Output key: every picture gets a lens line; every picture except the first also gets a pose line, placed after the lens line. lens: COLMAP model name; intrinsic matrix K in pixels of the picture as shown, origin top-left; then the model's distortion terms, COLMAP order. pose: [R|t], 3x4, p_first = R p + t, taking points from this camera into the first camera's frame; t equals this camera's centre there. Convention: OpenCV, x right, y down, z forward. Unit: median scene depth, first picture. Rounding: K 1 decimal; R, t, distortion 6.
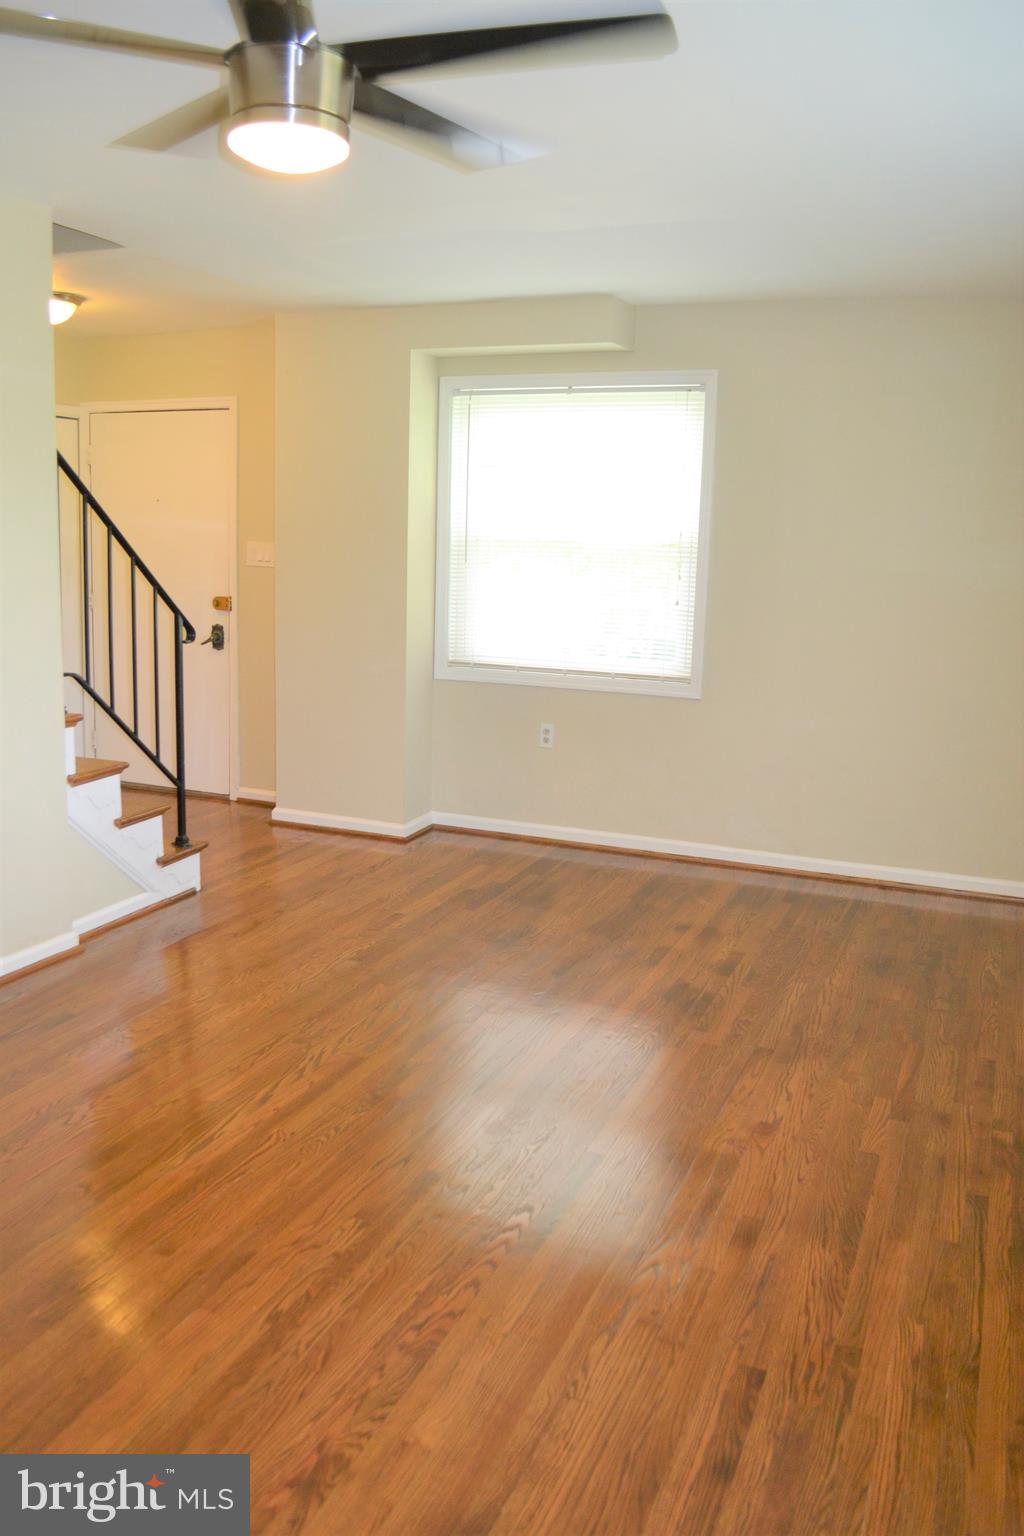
lens RADIAL K [[1239.3, 0, 503.2], [0, 1239.3, 767.3], [0, 0, 1]] dist [-0.079831, 0.005976]
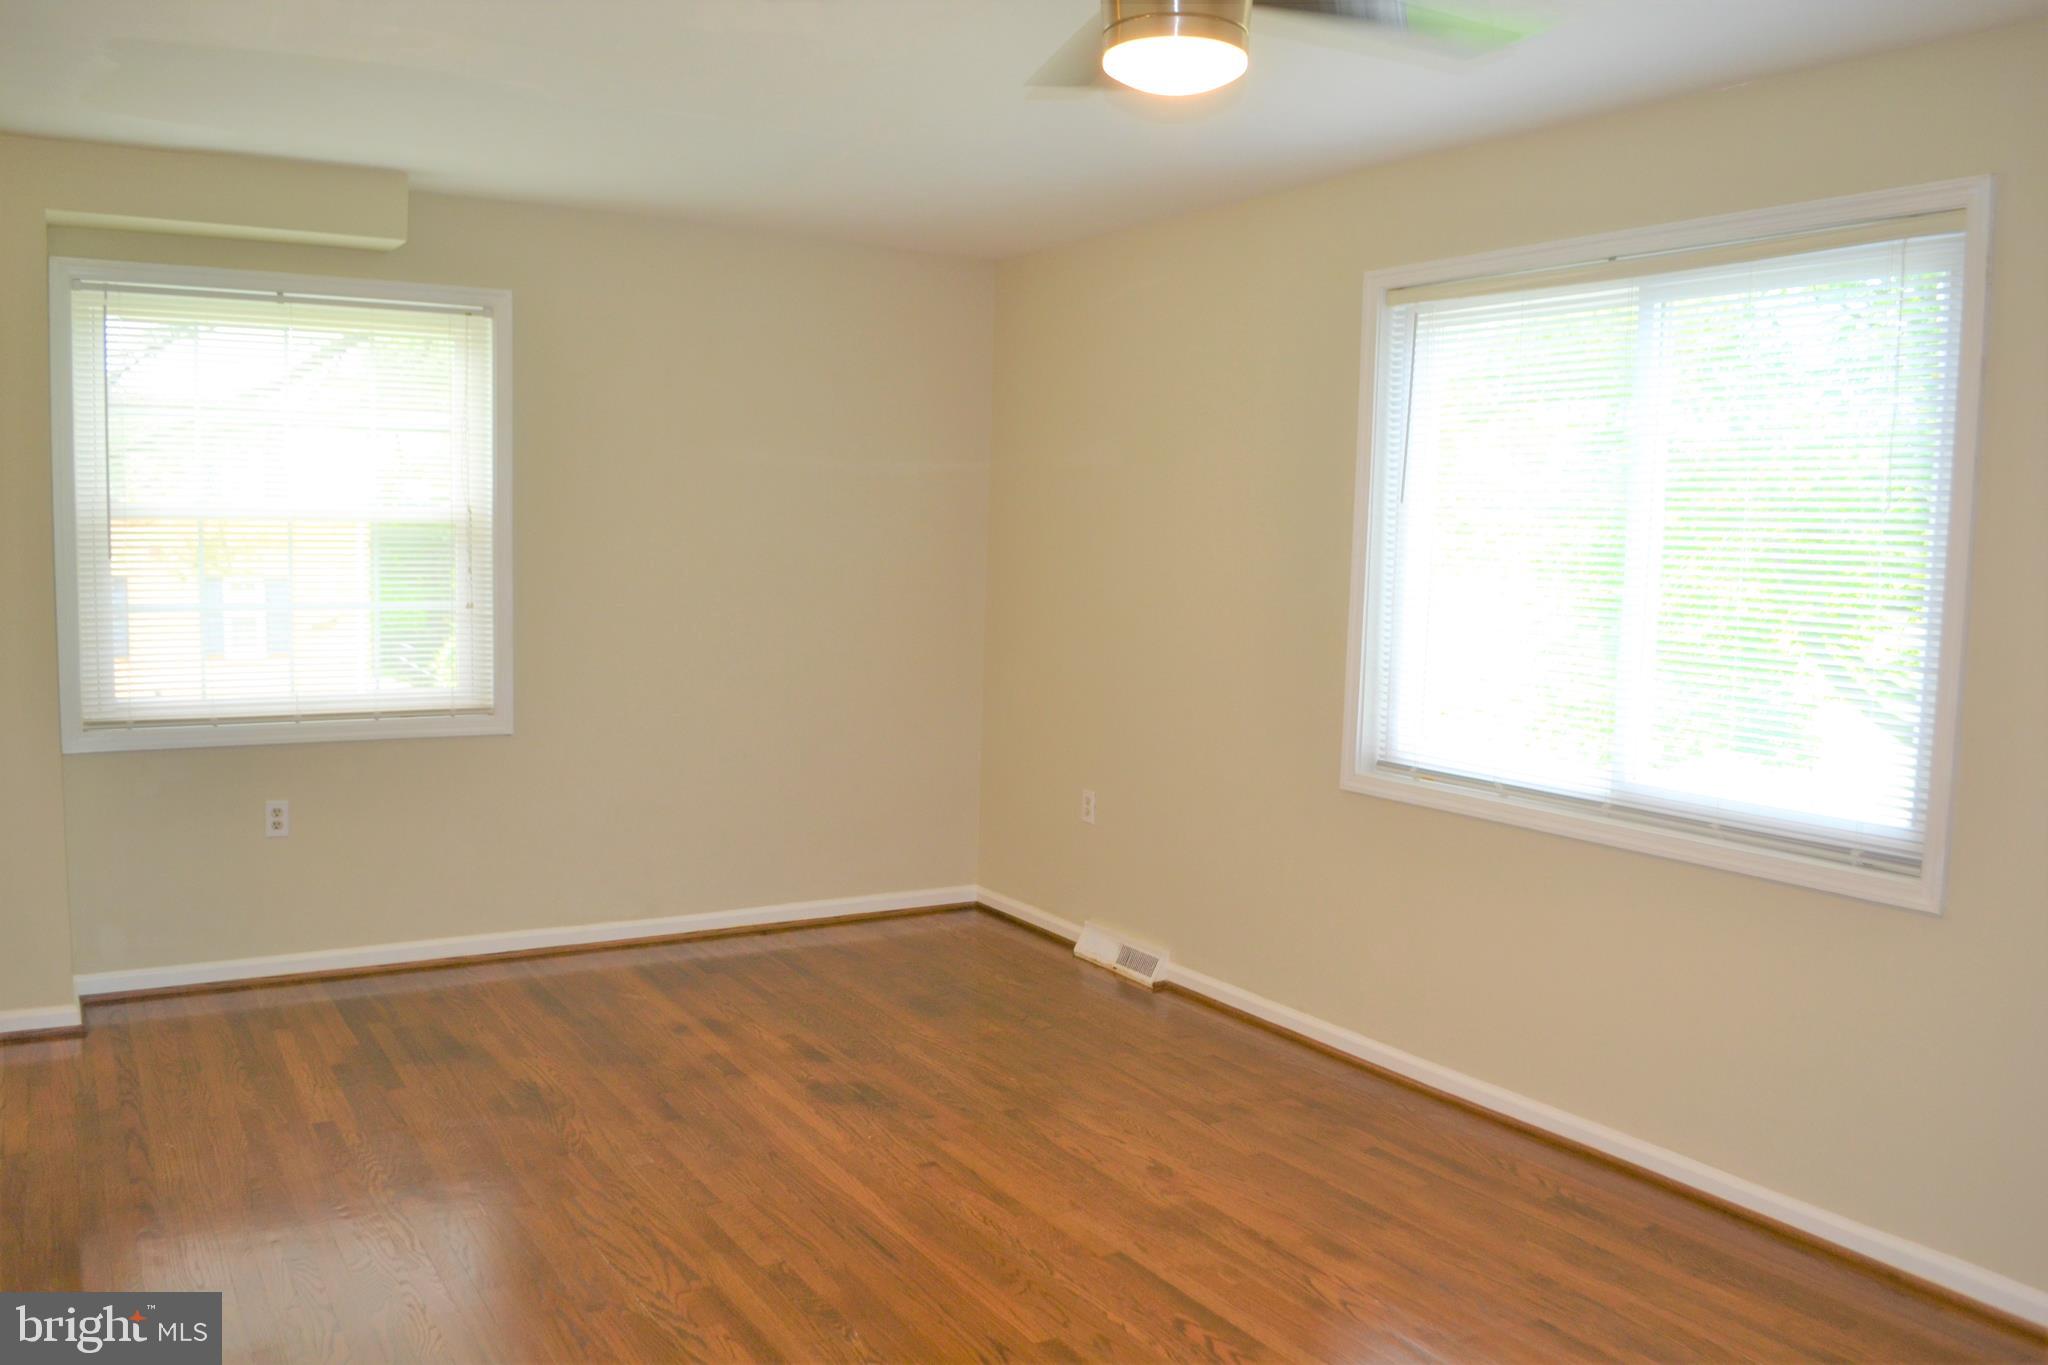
lens RADIAL K [[1652.5, 0, 1034.7], [0, 1652.5, 699.4], [0, 0, 1]] dist [-0.079831, 0.005976]
pose [[0.586929, -0.098957, 0.803568, -0.602588], [0.143812, 0.989462, 0.016809, -0.065159], [-0.796763, 0.105697, 0.594976, 0.243166]]
